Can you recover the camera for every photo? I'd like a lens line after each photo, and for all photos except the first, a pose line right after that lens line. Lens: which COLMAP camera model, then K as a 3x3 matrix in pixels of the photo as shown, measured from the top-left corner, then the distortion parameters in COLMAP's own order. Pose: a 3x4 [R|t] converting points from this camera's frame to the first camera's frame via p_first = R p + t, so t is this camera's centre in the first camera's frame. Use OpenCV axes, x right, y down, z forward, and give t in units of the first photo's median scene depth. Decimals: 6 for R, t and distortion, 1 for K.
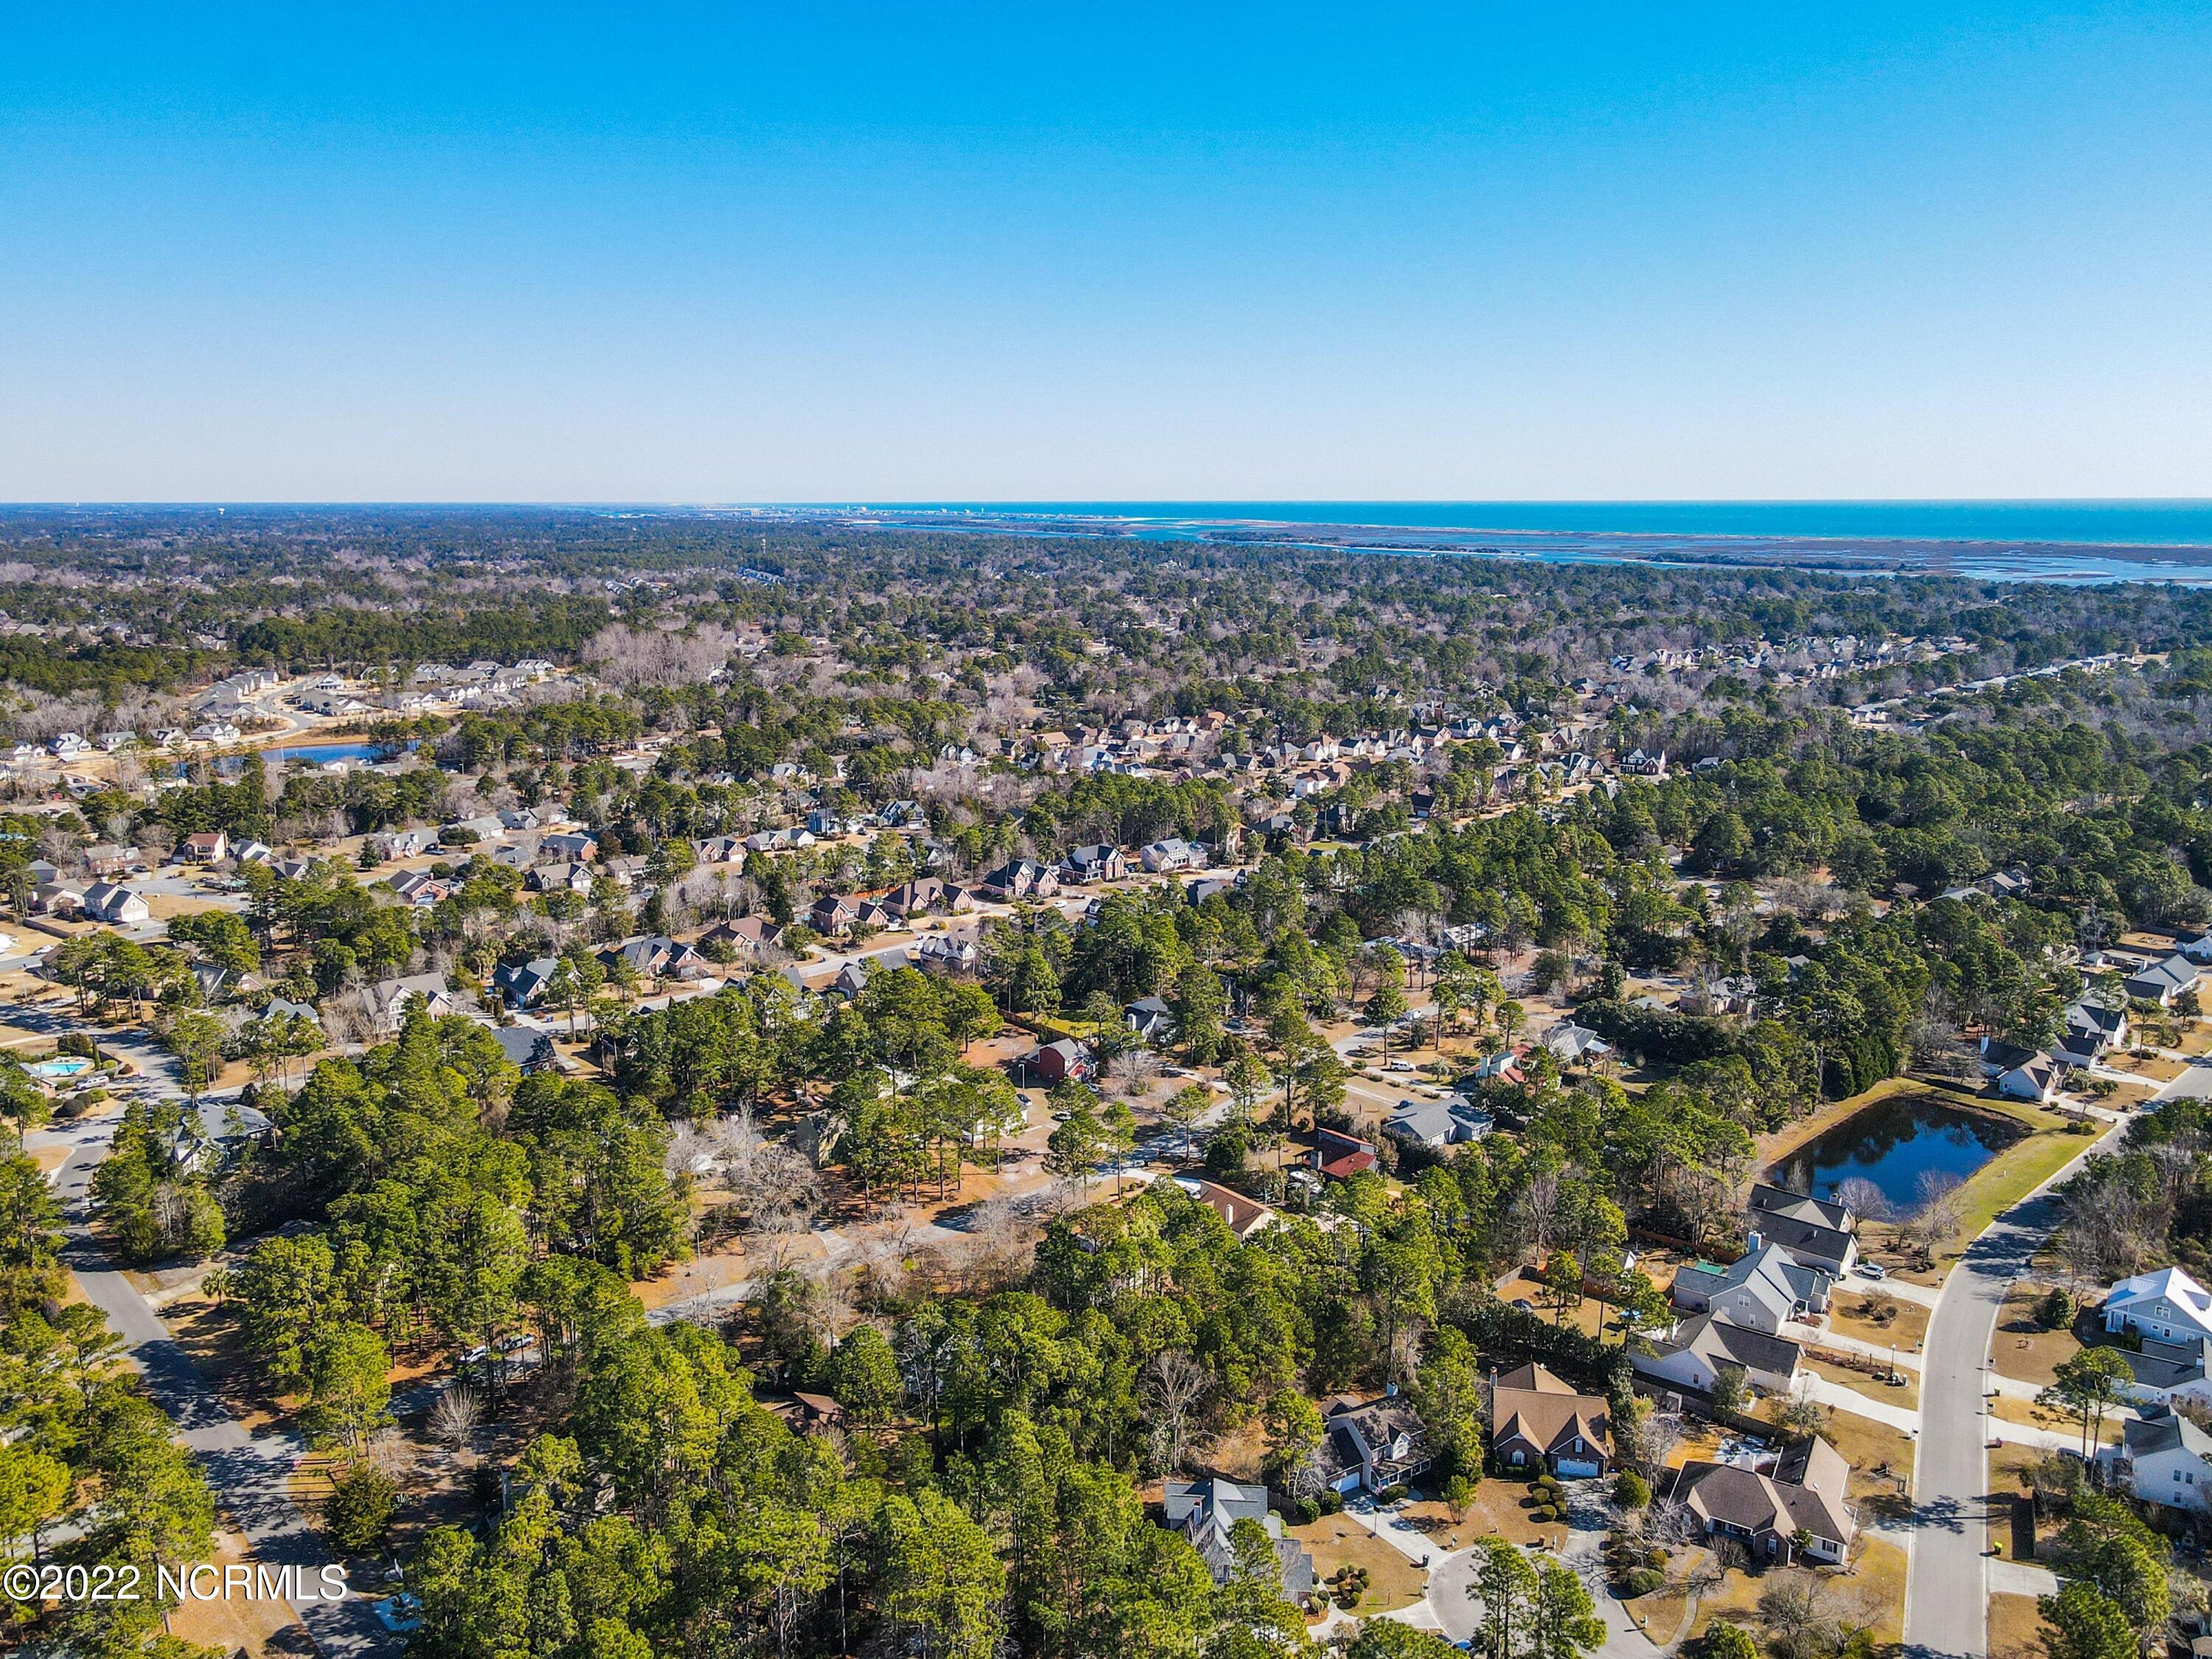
lens RADIAL K [[1604.4, 0, 1106.0], [0, 1604.4, 829.5], [0, 0, 1]] dist [-0.003064, 0.039910]
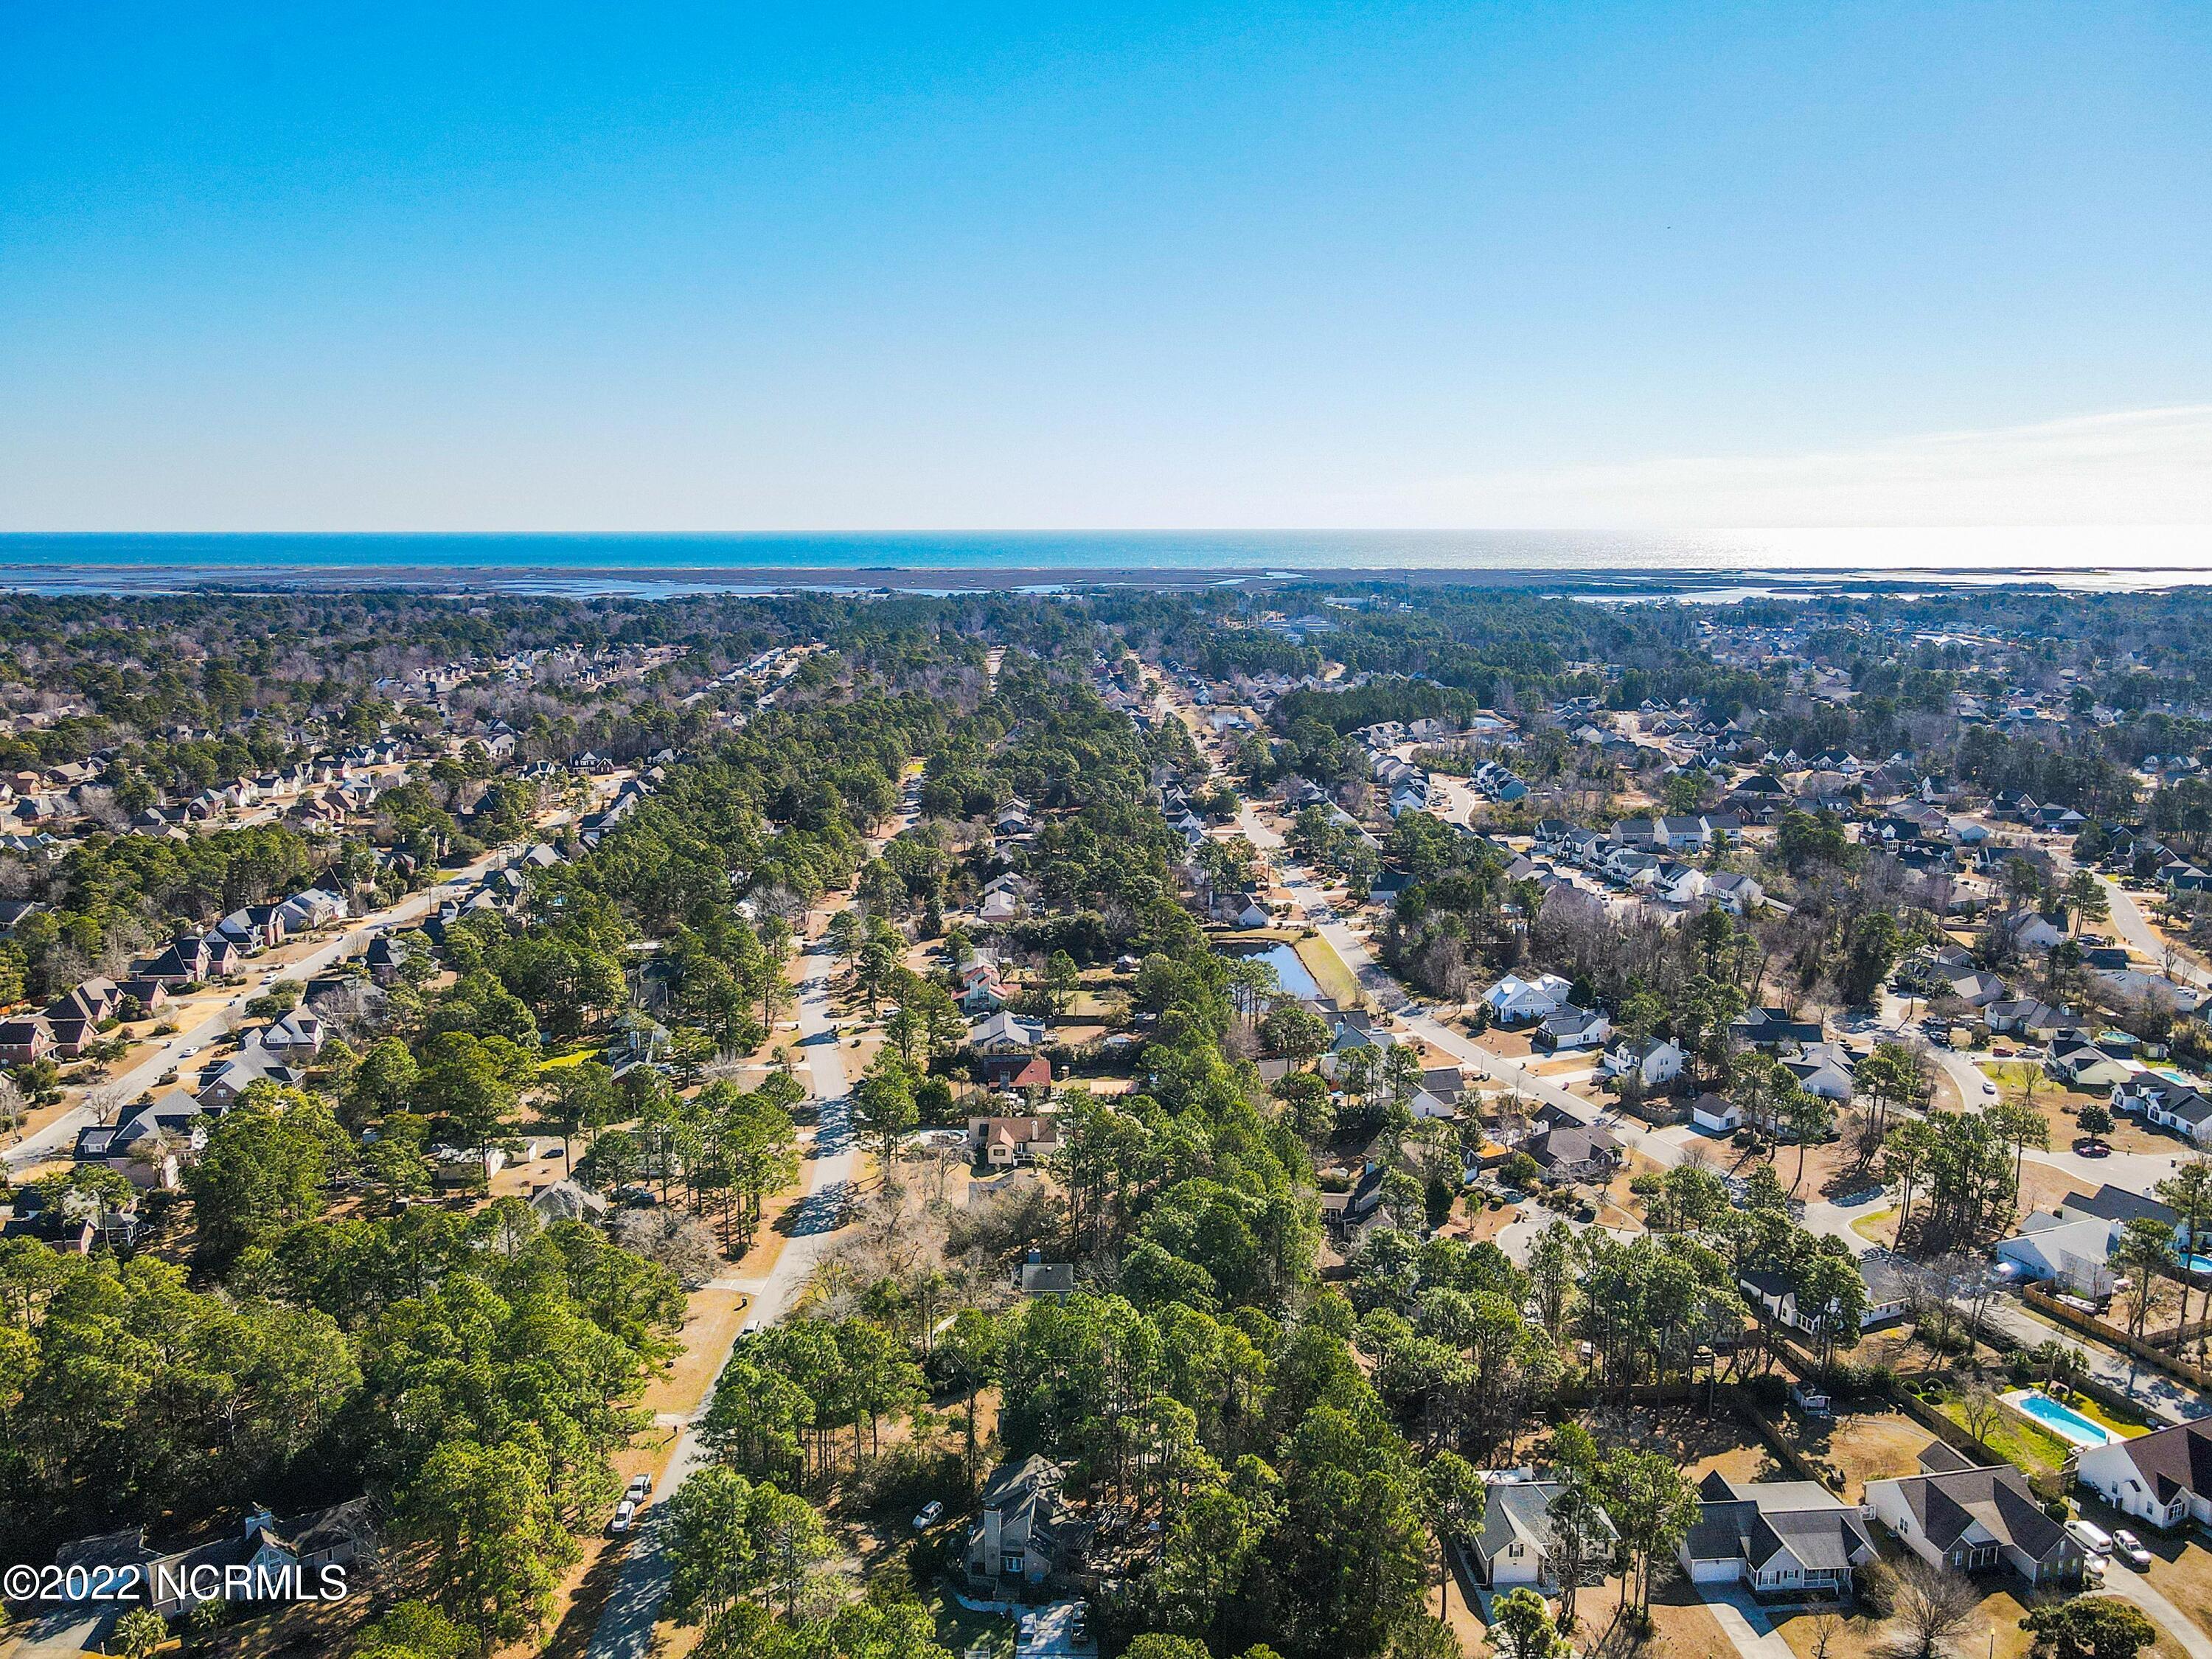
lens RADIAL K [[1604.4, 0, 1106.0], [0, 1604.4, 829.5], [0, 0, 1]] dist [-0.003064, 0.039910]
pose [[0.646660, -0.143767, 0.749107, -0.356371], [0.157358, 0.986096, 0.053411, -0.005417], [-0.746371, 0.083339, 0.660292, 0.123281]]
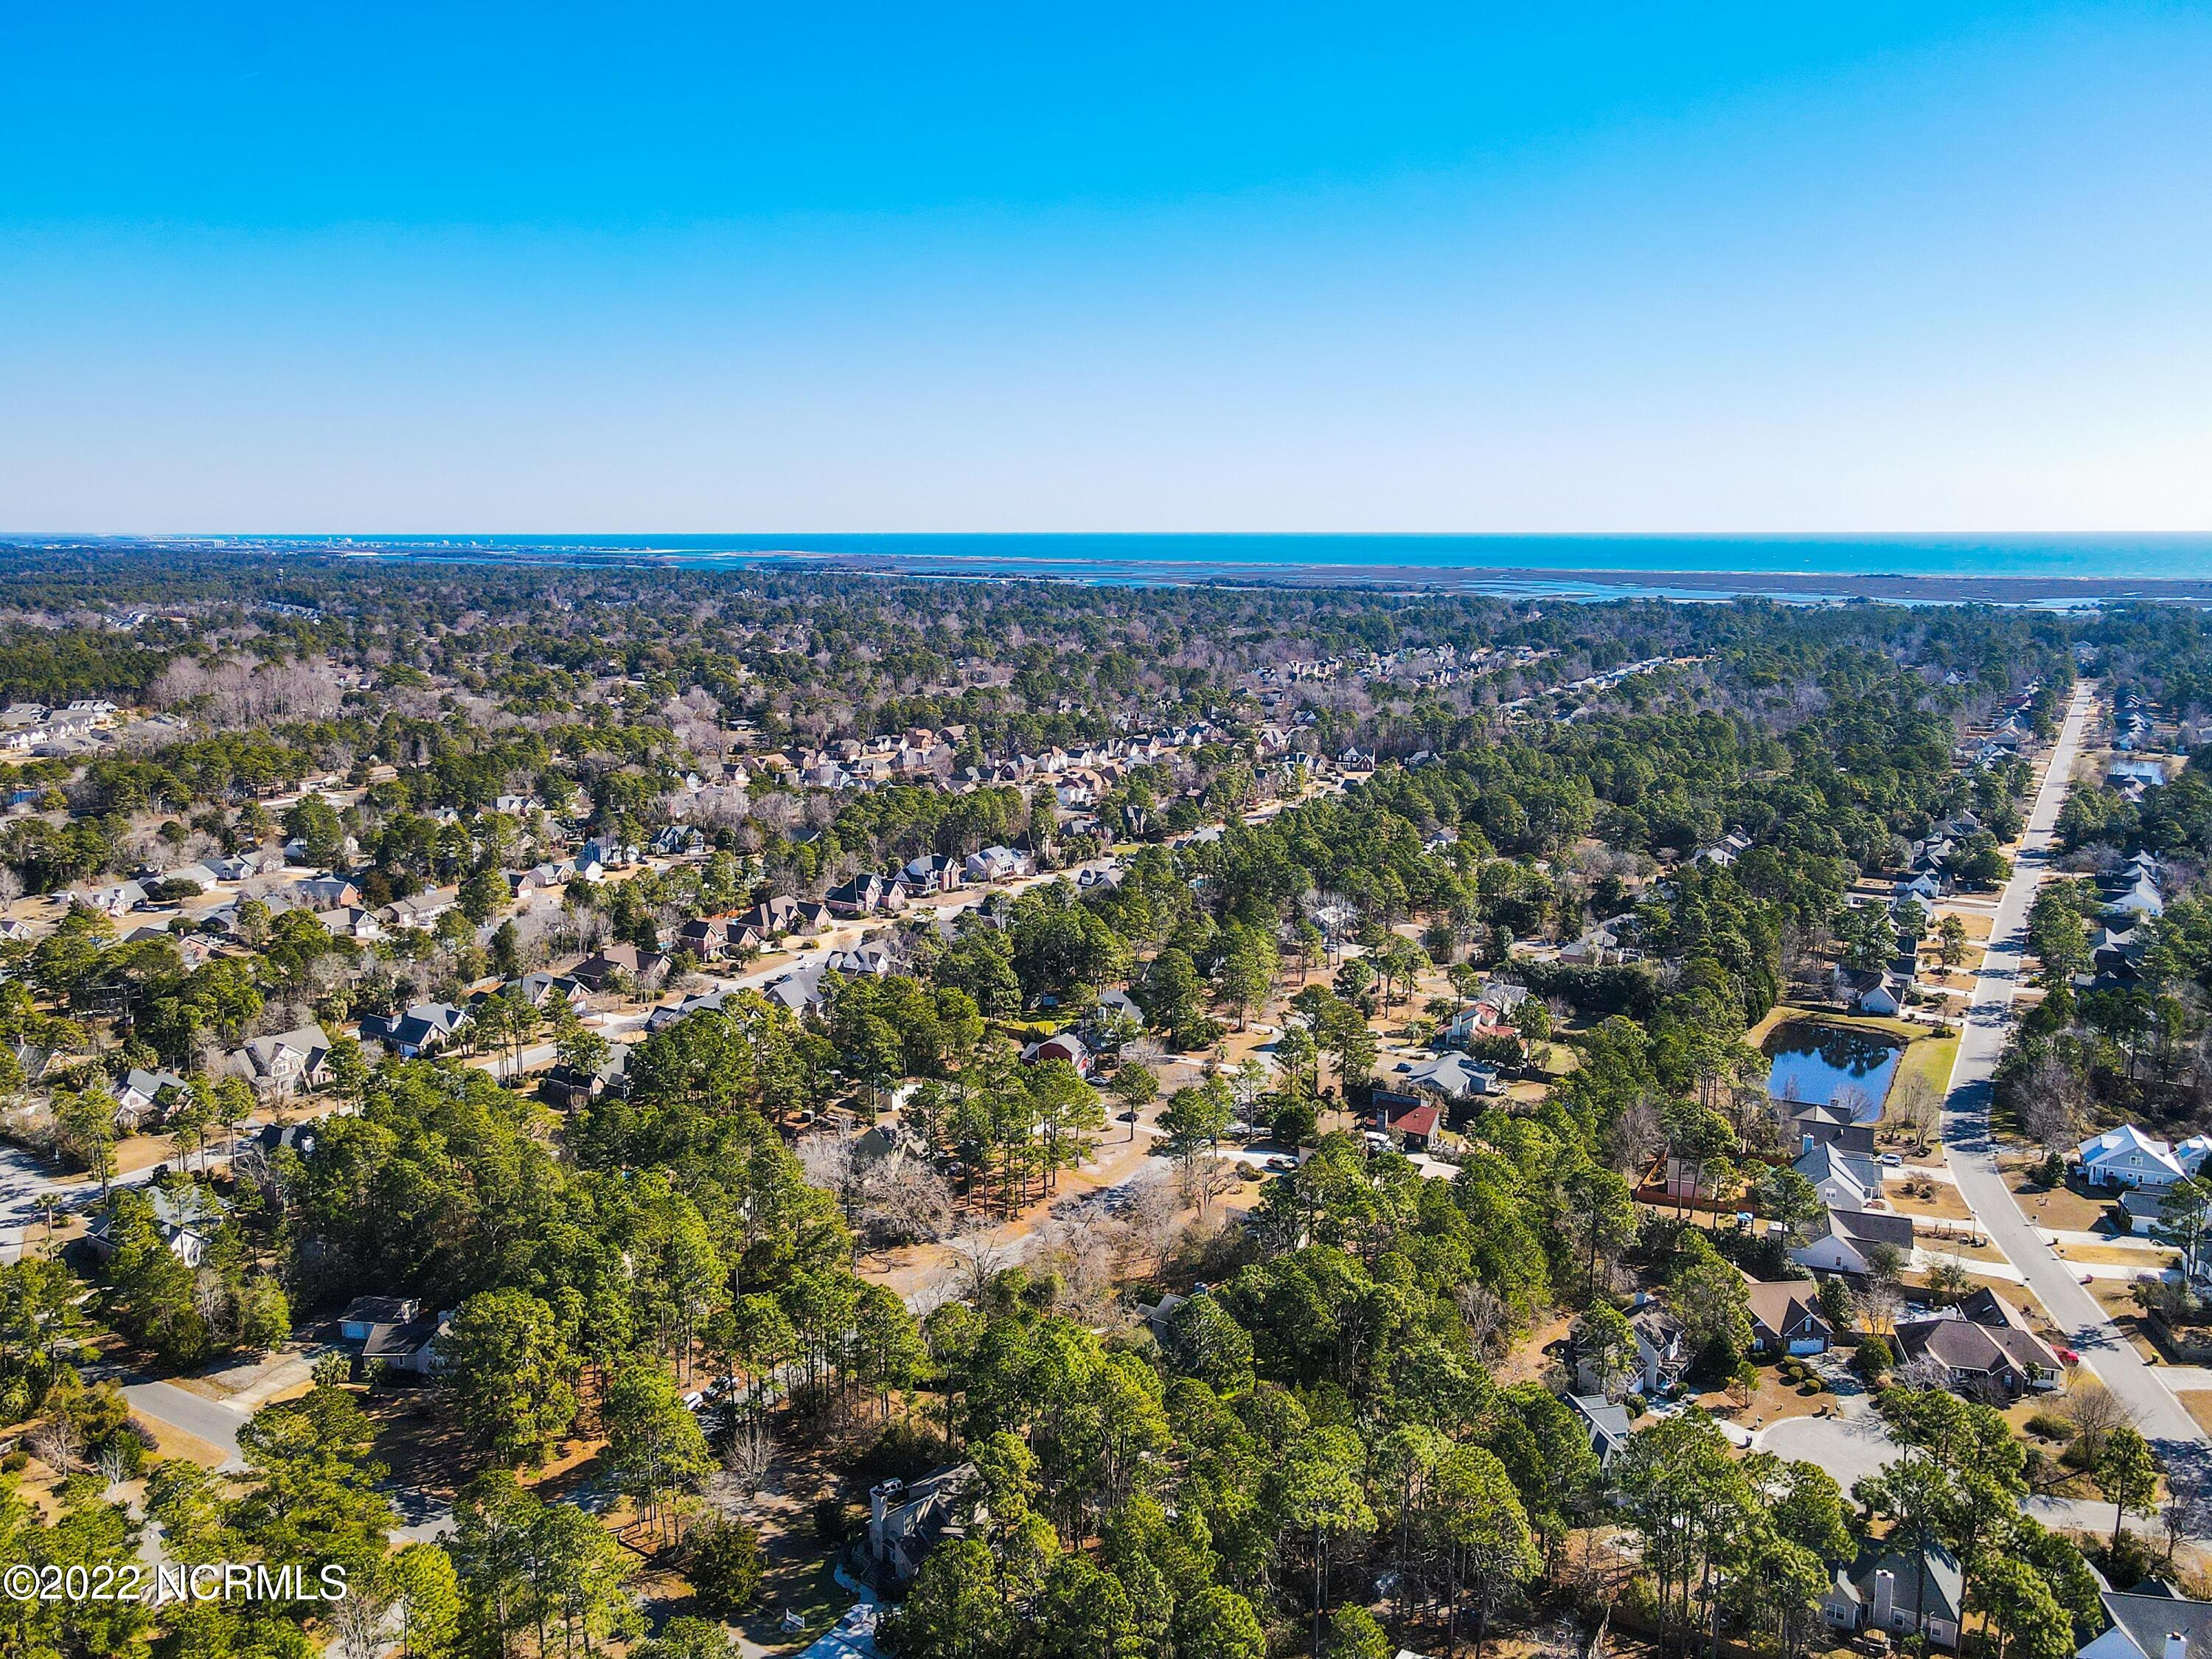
lens RADIAL K [[1631.2, 0, 1112.7], [0, 1631.2, 823.3], [0, 0, 1]] dist [-0.001612, 0.032737]
pose [[0.960276, -0.049633, 0.274602, -0.181052], [0.056459, 0.998260, -0.017004, 0.013970], [-0.273280, 0.031833, 0.961408, 0.019580]]
